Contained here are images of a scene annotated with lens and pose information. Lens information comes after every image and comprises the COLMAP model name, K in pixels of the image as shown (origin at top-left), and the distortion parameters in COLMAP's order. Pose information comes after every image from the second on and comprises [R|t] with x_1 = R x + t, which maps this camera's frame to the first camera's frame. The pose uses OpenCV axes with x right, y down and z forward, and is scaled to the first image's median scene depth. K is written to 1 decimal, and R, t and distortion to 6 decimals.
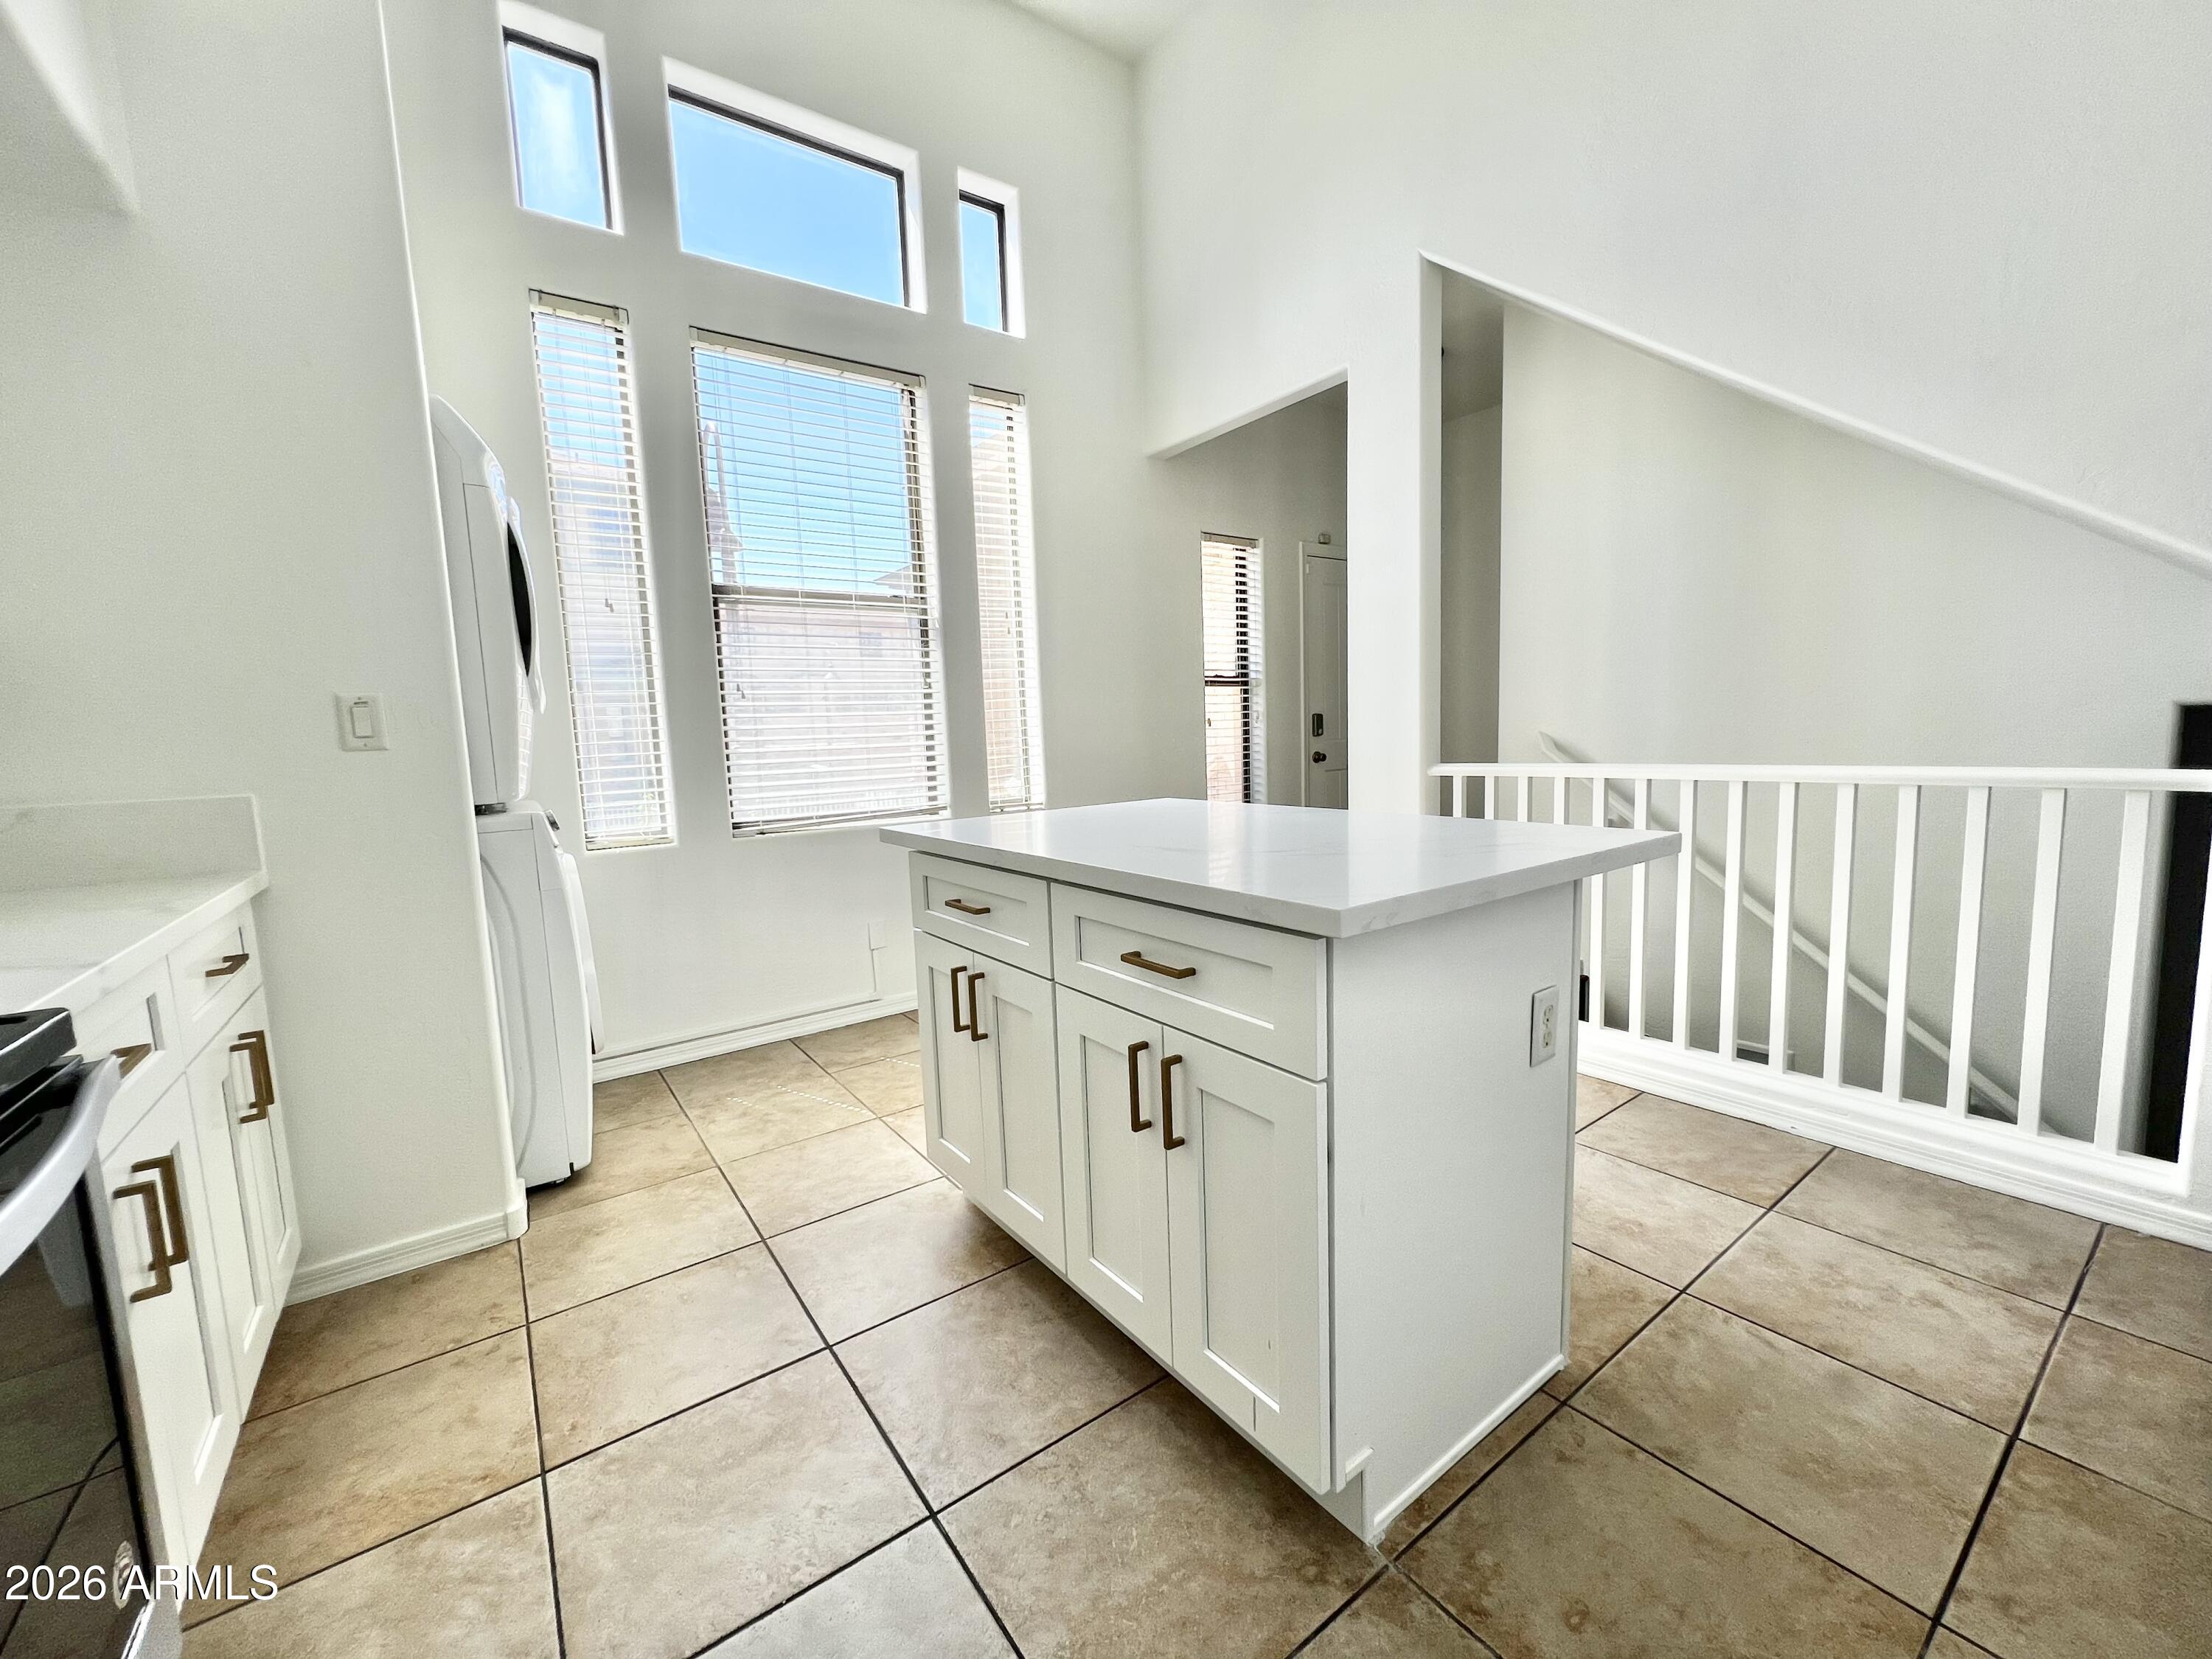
lens RADIAL K [[888.9, 0, 1109.2], [0, 888.9, 851.4], [0, 0, 1]] dist [-0.002567, 0.000332]
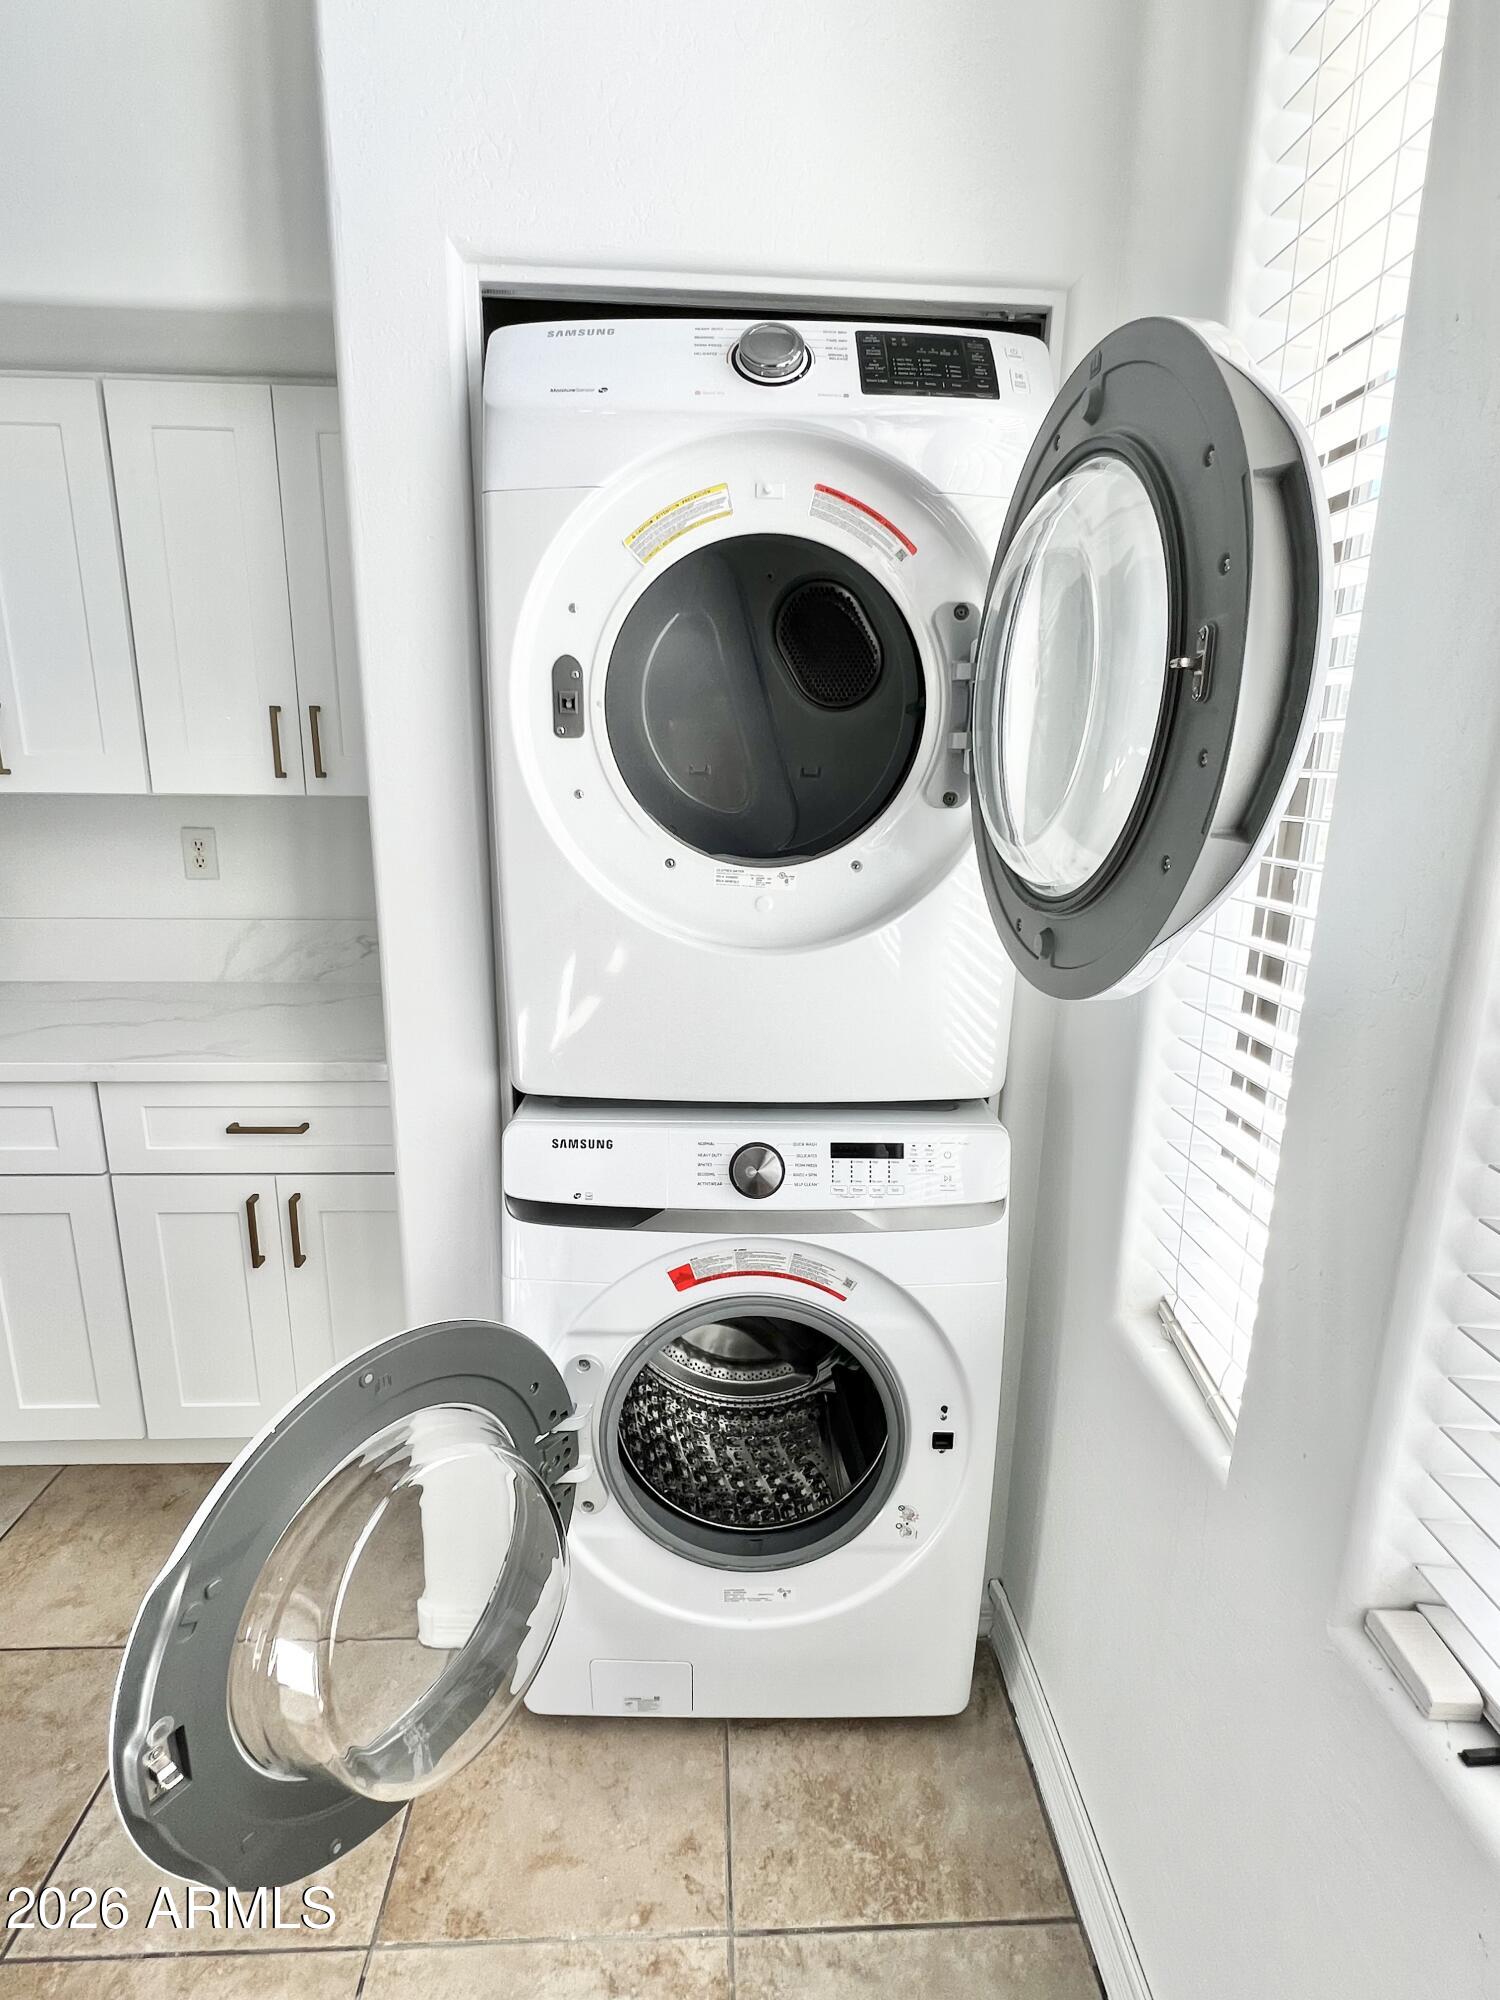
lens RADIAL K [[1012.4, 0, 744.5], [0, 1012.4, 993.9], [0, 0, 1]] dist [-0.009487, 0.001306]
pose [[-0.549293, 0.219939, -0.806166, -0.317311], [-0.110597, 0.937119, 0.331022, -0.424158], [0.828279, 0.270988, -0.490428, 1.749396]]
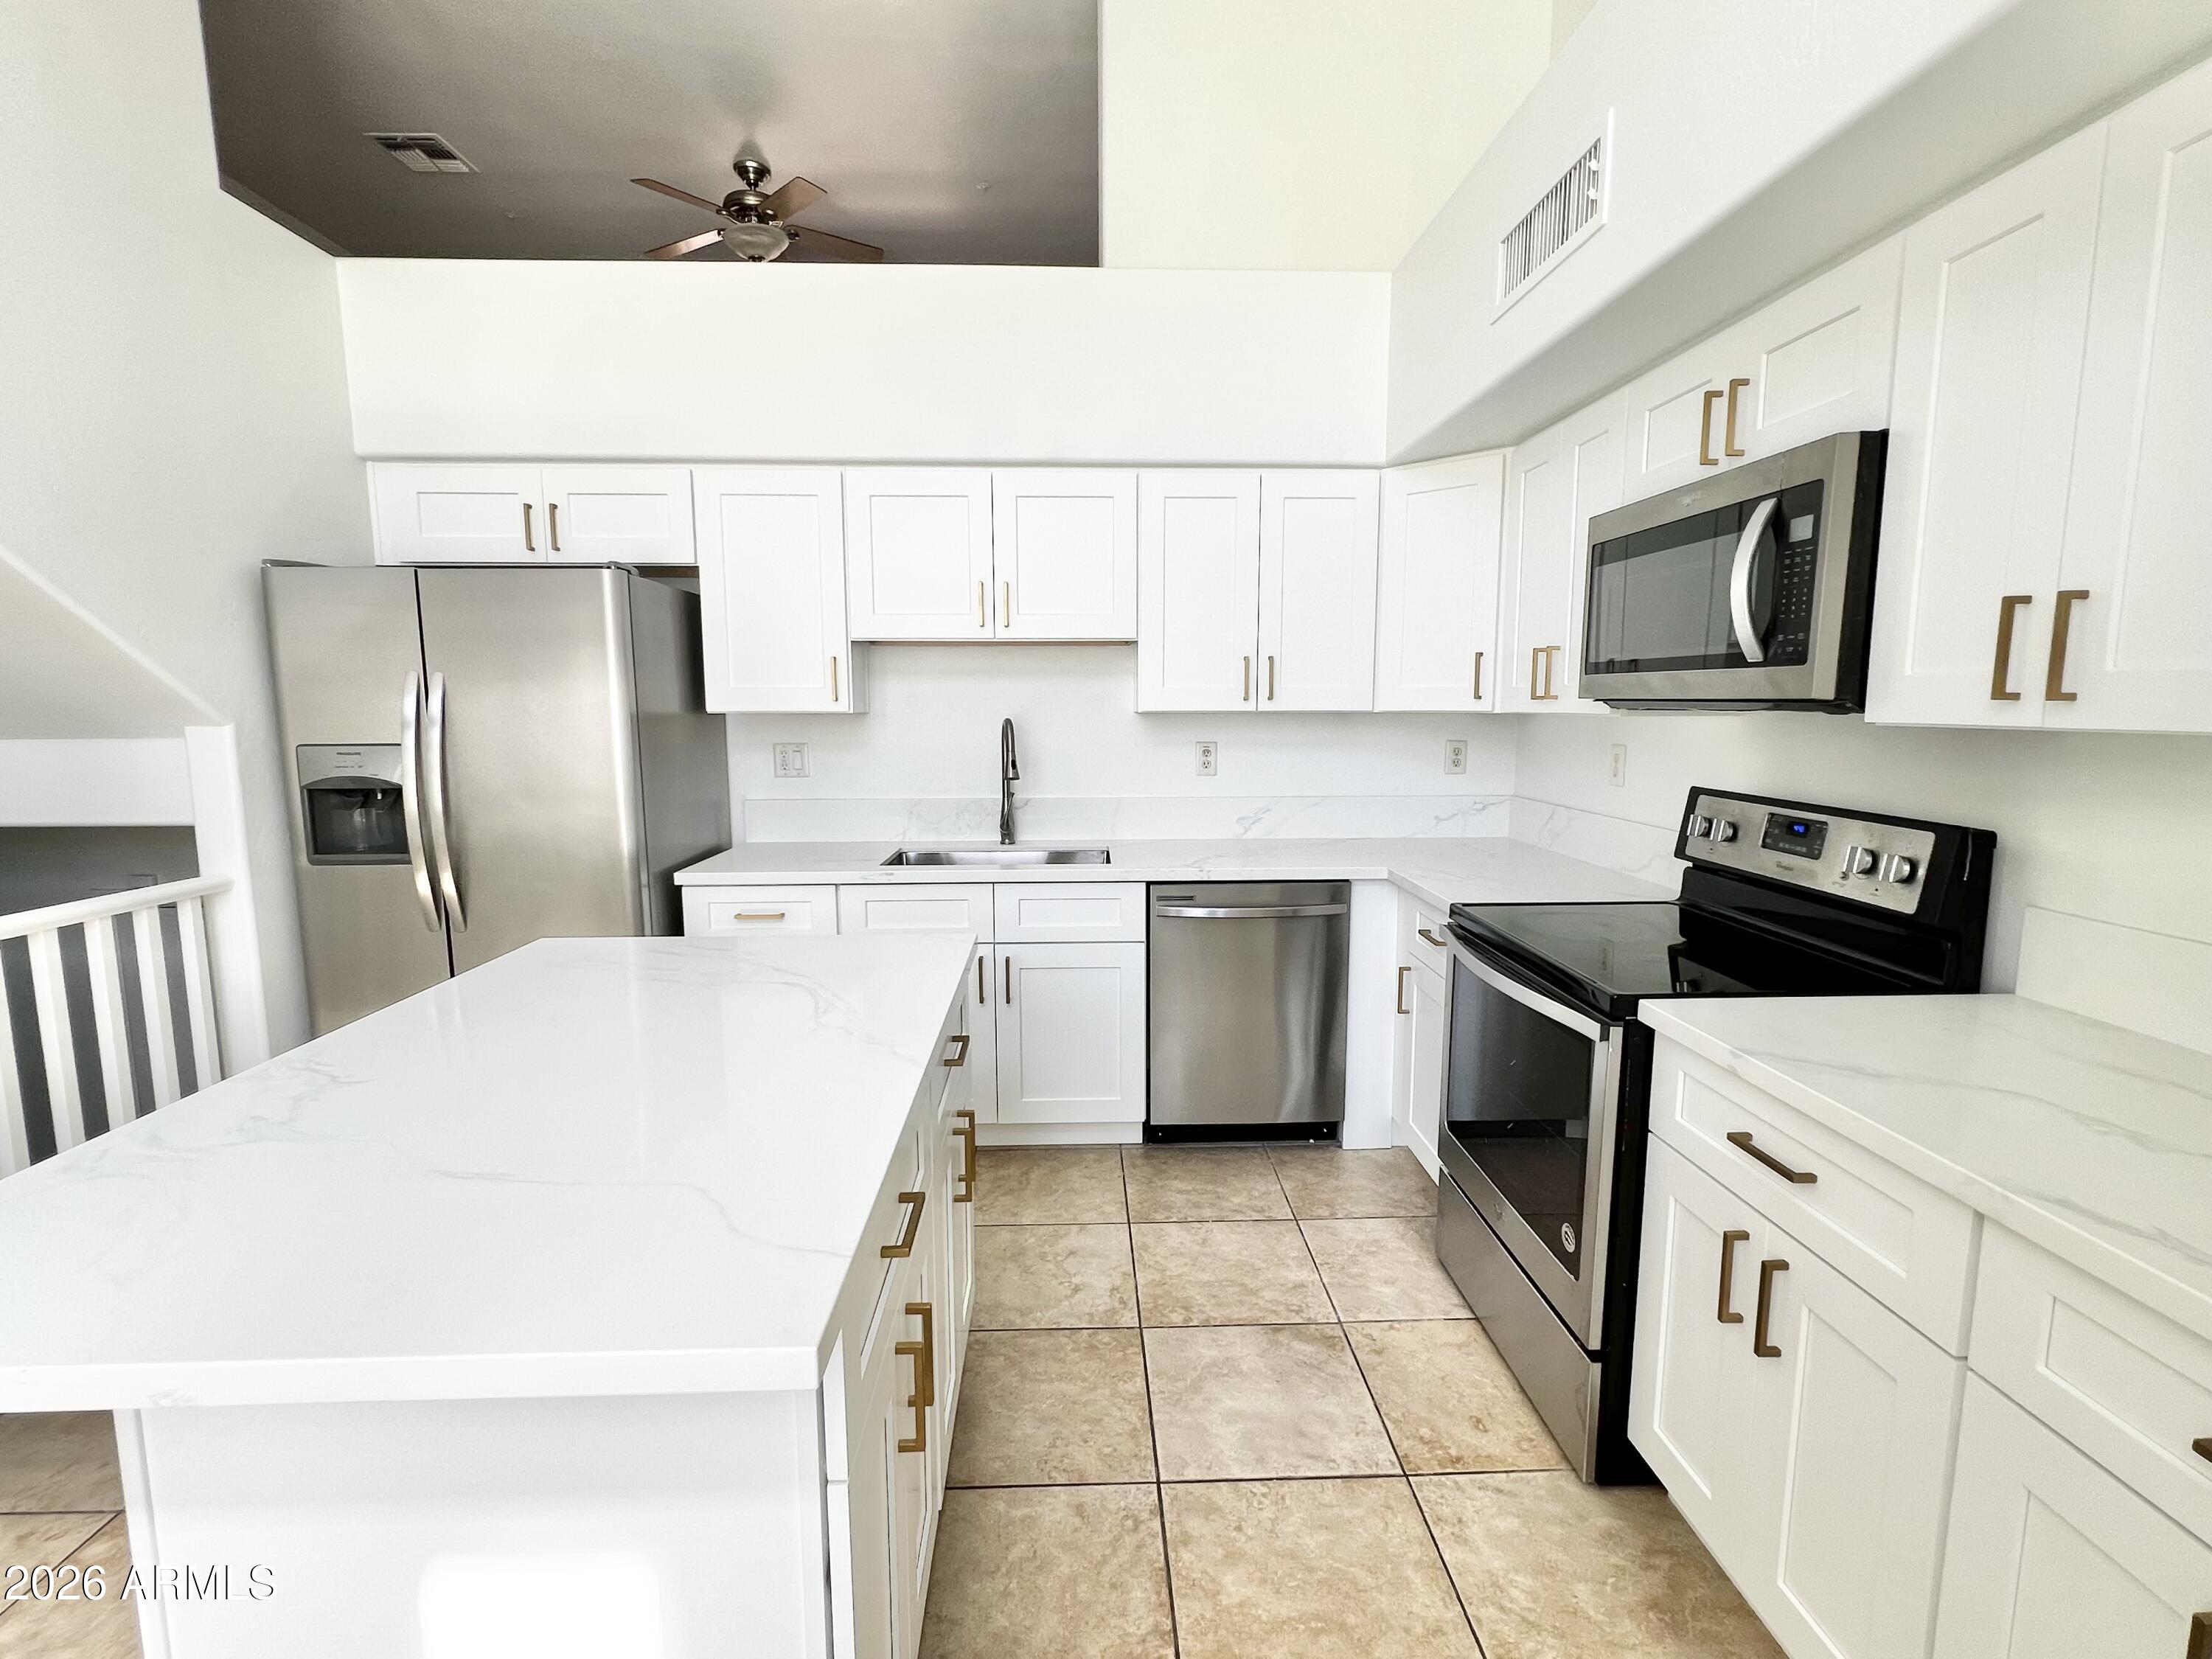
lens RADIAL K [[1013.7, 0, 1106.0], [0, 1013.7, 829.8], [0, 0, 1]] dist [-0.001542, -0.000632]
pose [[-0.827802, -0.034162, 0.559979, -0.664194], [0.109195, 0.969244, 0.220550, -0.337637], [-0.550290, 0.243719, -0.798612, 1.440340]]
